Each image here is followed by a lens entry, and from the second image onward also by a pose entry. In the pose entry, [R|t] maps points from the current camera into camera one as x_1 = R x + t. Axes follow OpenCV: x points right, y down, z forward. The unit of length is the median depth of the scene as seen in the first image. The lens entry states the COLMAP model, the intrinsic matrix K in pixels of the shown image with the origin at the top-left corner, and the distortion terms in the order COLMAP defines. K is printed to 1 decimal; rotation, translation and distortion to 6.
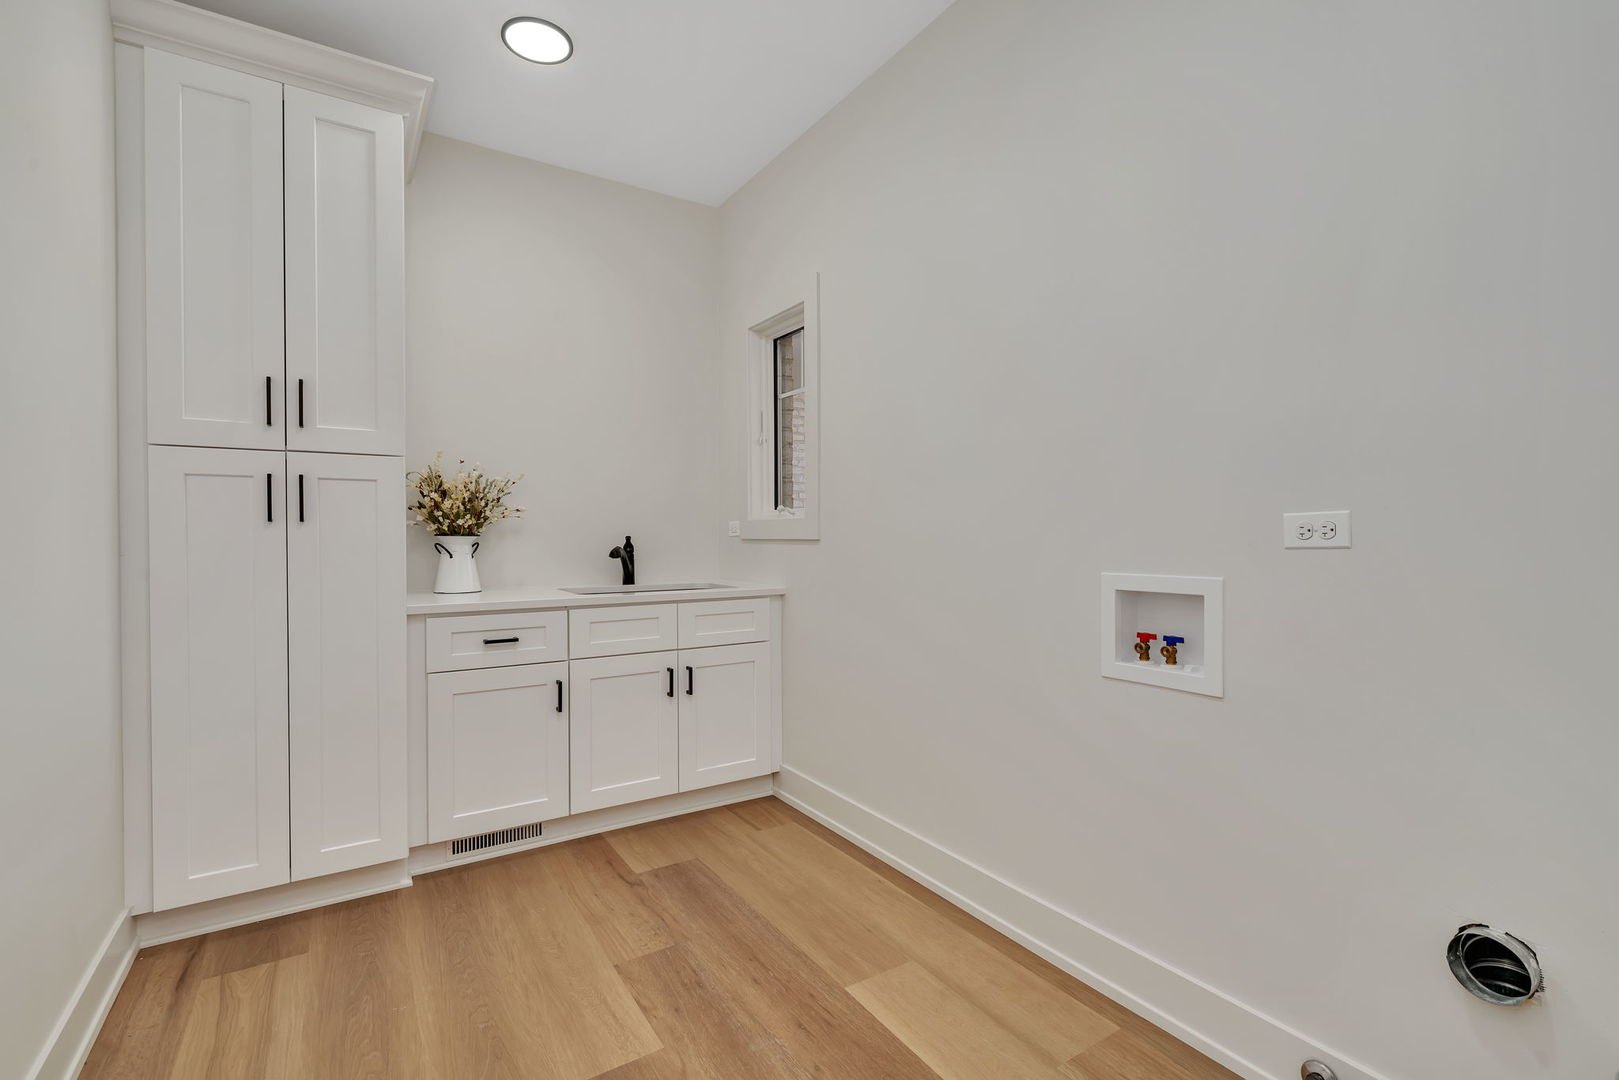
lens RADIAL K [[736.7, 0, 812.1], [0, 736.7, 535.2], [0, 0, 1]] dist [-0.002241, -0.001075]
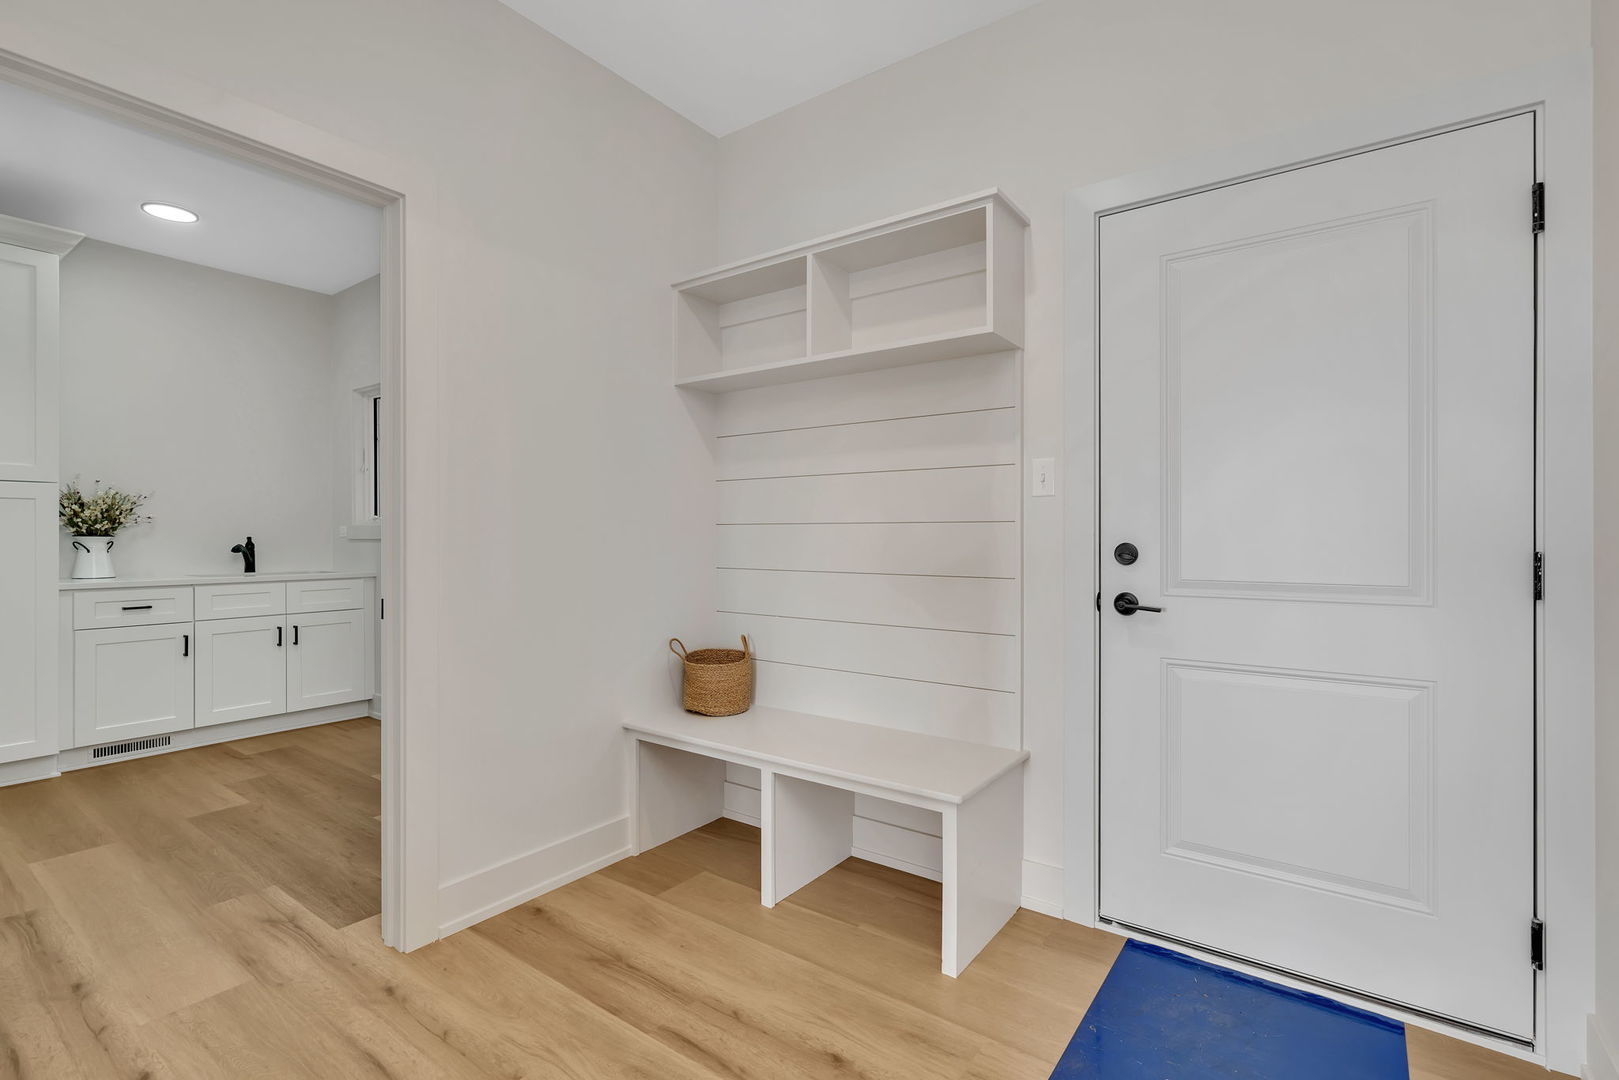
lens RADIAL K [[736.7, 0, 812.1], [0, 736.7, 535.2], [0, 0, 1]] dist [-0.002241, -0.001075]
pose [[0.932190, 0.002603, 0.361959, 0.269156], [-0.001208, 0.999991, -0.004082, 0.002846], [-0.361966, 0.003368, 0.932185, -0.761191]]
